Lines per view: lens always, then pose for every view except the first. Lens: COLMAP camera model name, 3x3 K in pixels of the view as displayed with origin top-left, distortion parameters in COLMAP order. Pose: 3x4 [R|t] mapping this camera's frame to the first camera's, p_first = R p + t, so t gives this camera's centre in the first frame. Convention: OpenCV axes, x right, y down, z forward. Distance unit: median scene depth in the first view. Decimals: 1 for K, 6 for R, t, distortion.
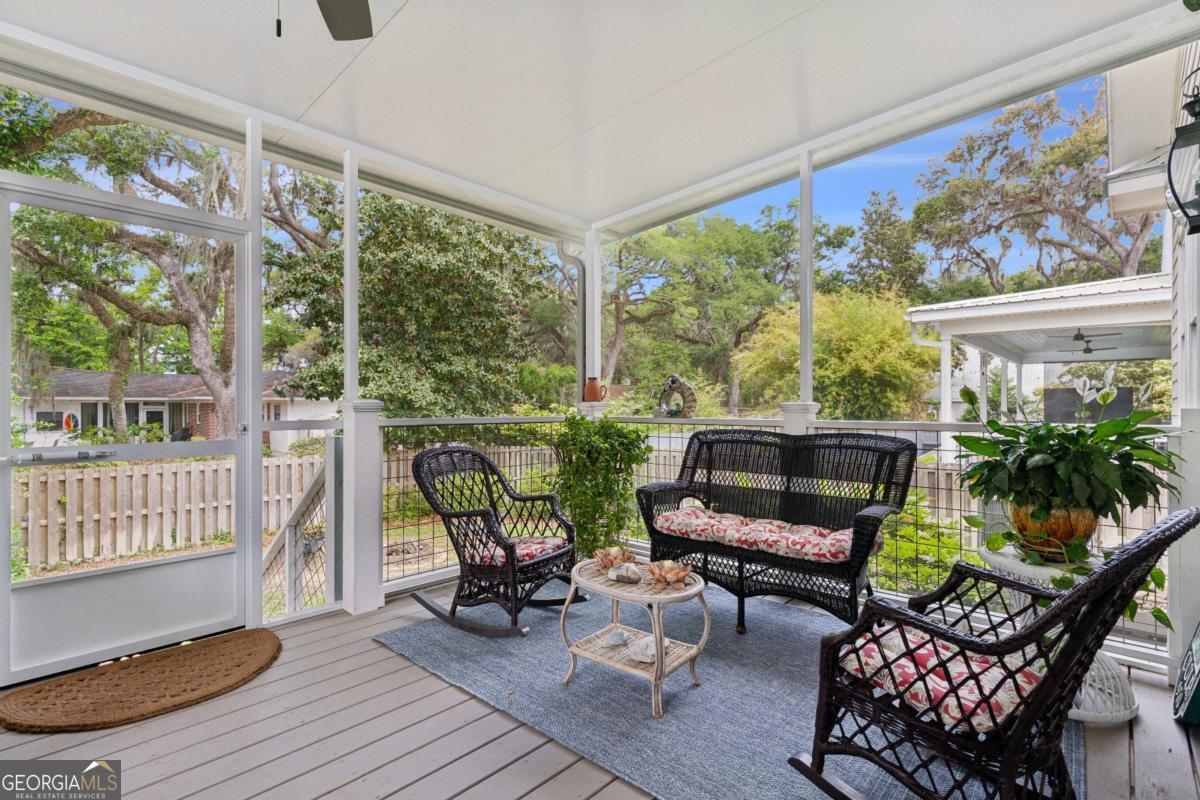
lens RADIAL K [[576.4, 0, 603.0], [0, 576.4, 400.4], [0, 0, 1]] dist [0.005515, -0.000050]
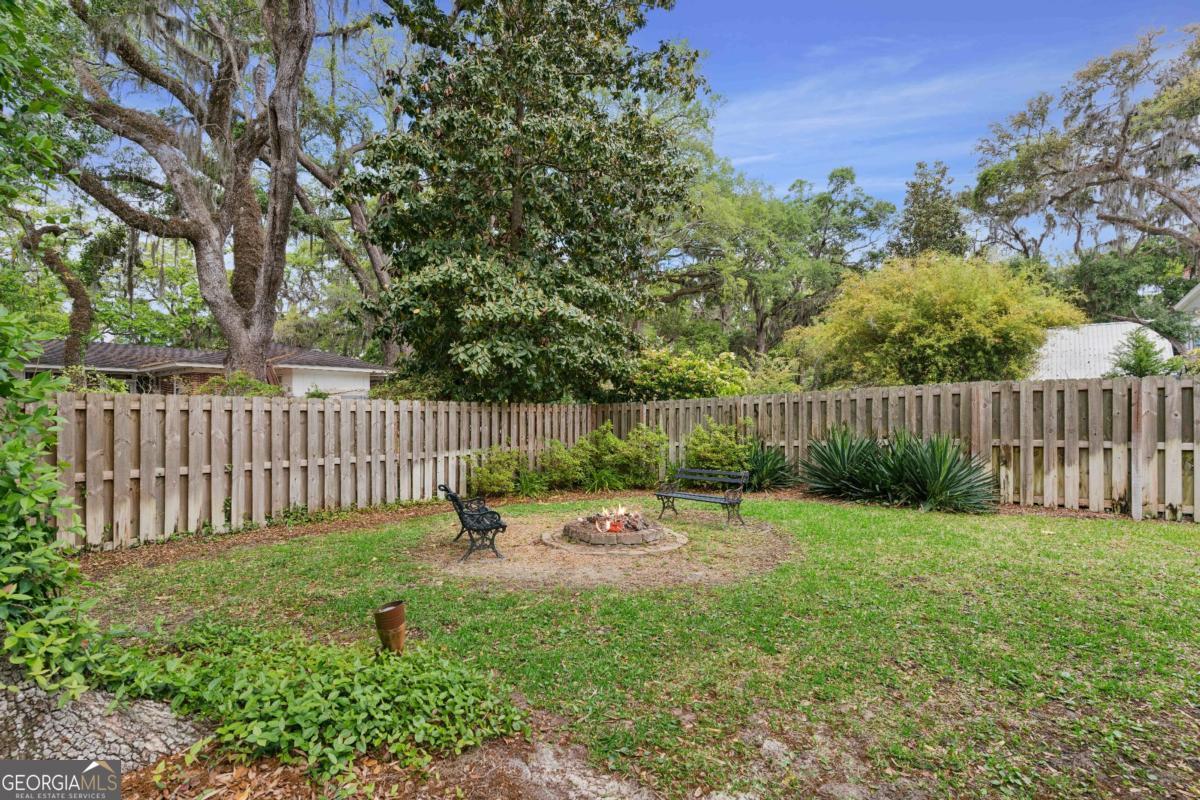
lens RADIAL K [[576.4, 0, 597.1], [0, 576.4, 403.5], [0, 0, 1]] dist [0.005515, -0.000050]
pose [[0.998084, 0.004523, 0.061703, -0.359697], [-0.004272, 0.999982, -0.004204, 0.112045], [-0.061721, 0.003932, 0.998086, 0.328922]]
